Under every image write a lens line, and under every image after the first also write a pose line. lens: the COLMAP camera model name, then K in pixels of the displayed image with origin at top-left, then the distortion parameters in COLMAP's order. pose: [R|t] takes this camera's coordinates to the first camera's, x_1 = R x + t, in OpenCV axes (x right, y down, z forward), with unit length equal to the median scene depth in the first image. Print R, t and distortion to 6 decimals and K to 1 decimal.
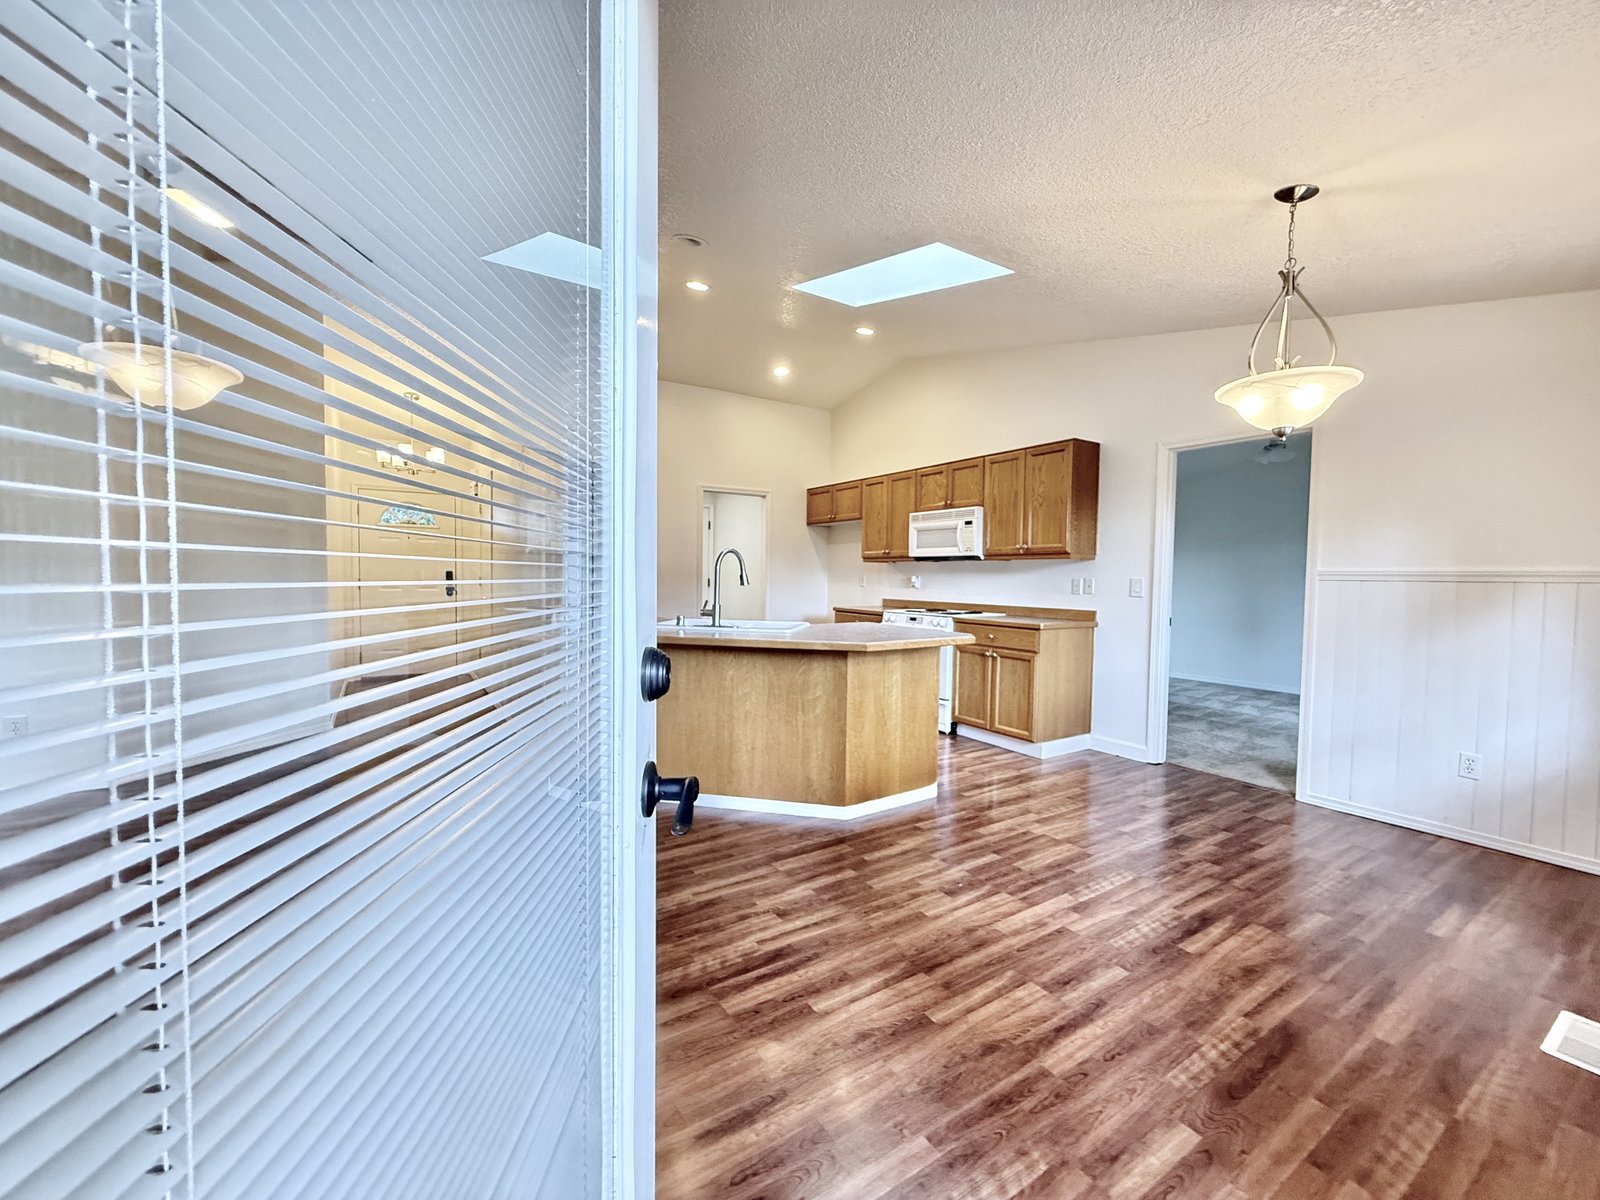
lens RADIAL K [[637.0, 0, 793.2], [0, 637.0, 603.5], [0, 0, 1]] dist [0.000070, -0.000002]
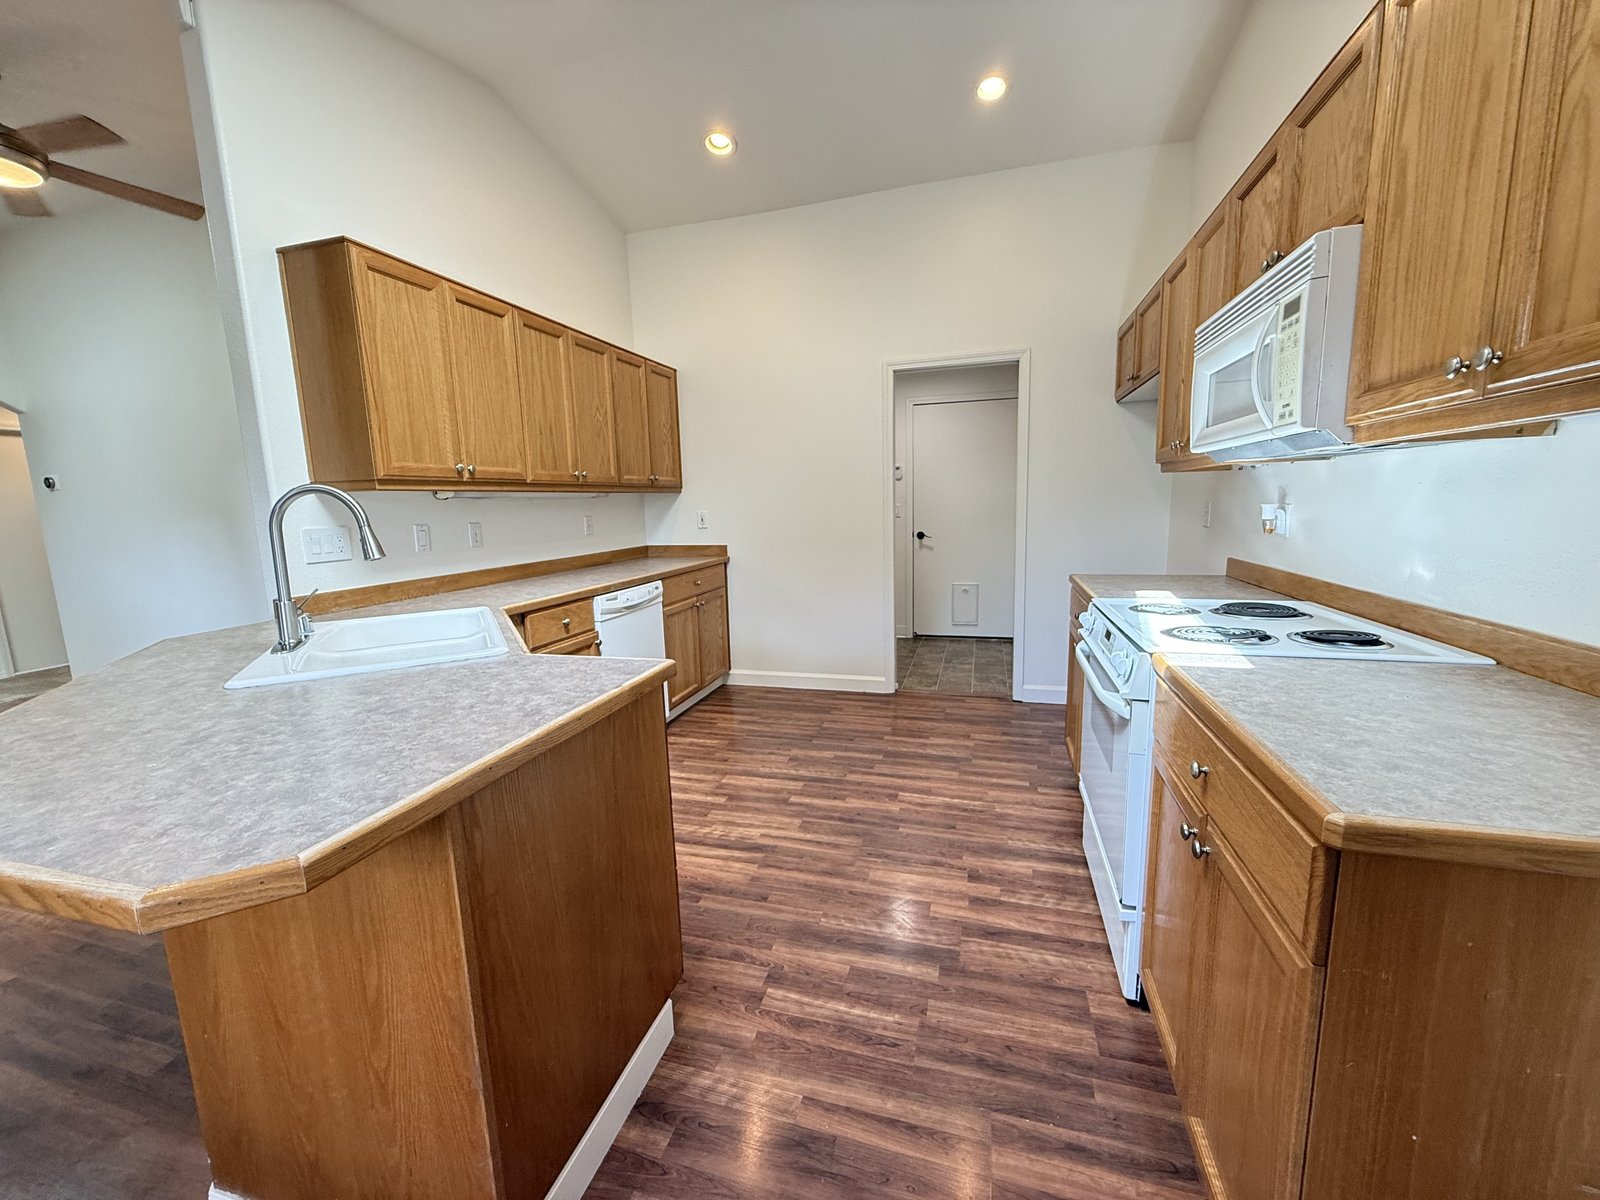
lens RADIAL K [[637.0, 0, 793.2], [0, 637.0, 603.5], [0, 0, 1]] dist [0.000070, -0.000002]
pose [[0.649918, 0.085495, -0.755181, 0.343730], [0.007049, 0.992932, 0.118478, -0.036642], [0.759972, -0.082324, 0.644721, 0.646980]]
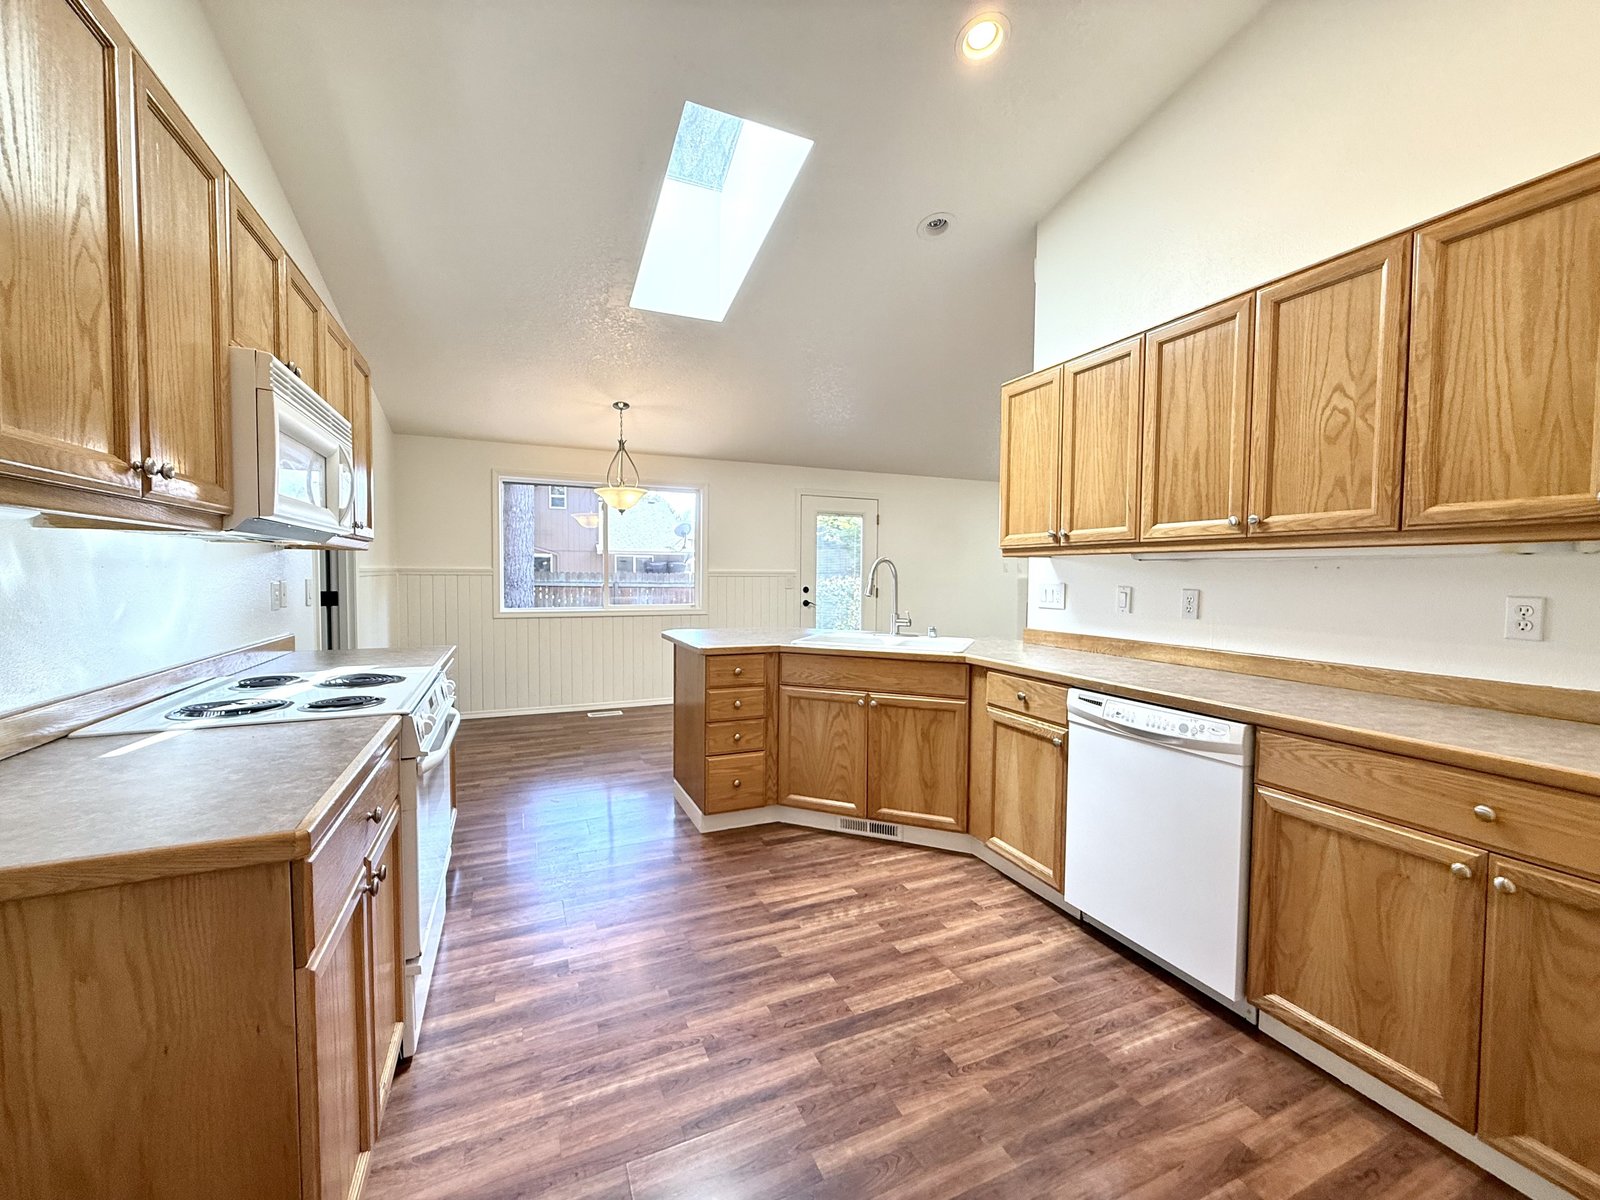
lens RADIAL K [[637.0, 0, 793.2], [0, 637.0, 603.5], [0, 0, 1]] dist [0.000070, -0.000002]
pose [[-0.986854, -0.033681, 0.158064, -0.077342], [-0.019440, 0.995680, 0.090791, -0.070752], [-0.160440, 0.086524, -0.983246, 1.340032]]
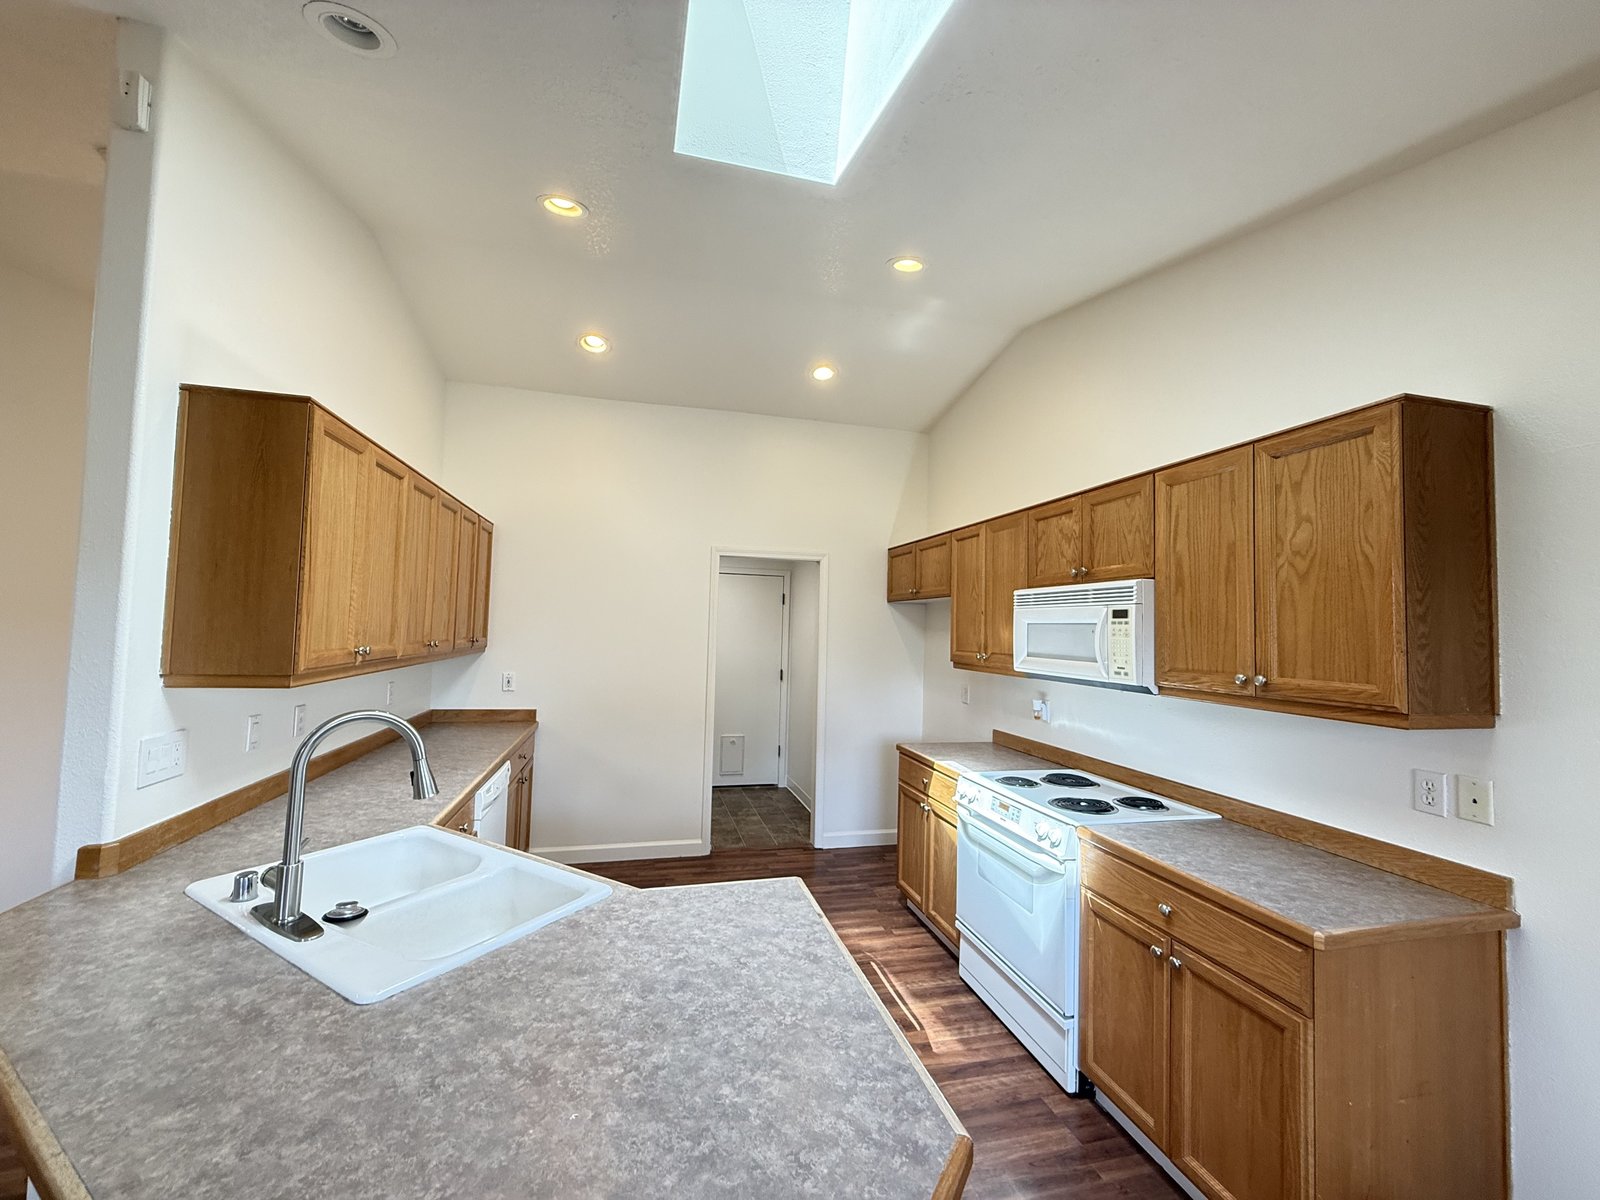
lens RADIAL K [[637.0, 0, 793.2], [0, 637.0, 603.5], [0, 0, 1]] dist [0.000070, -0.000002]
pose [[0.946941, -0.003117, -0.321393, 0.194706], [-0.025058, 0.996193, -0.083491, -0.087595], [0.320430, 0.087114, 0.943258, 0.475109]]
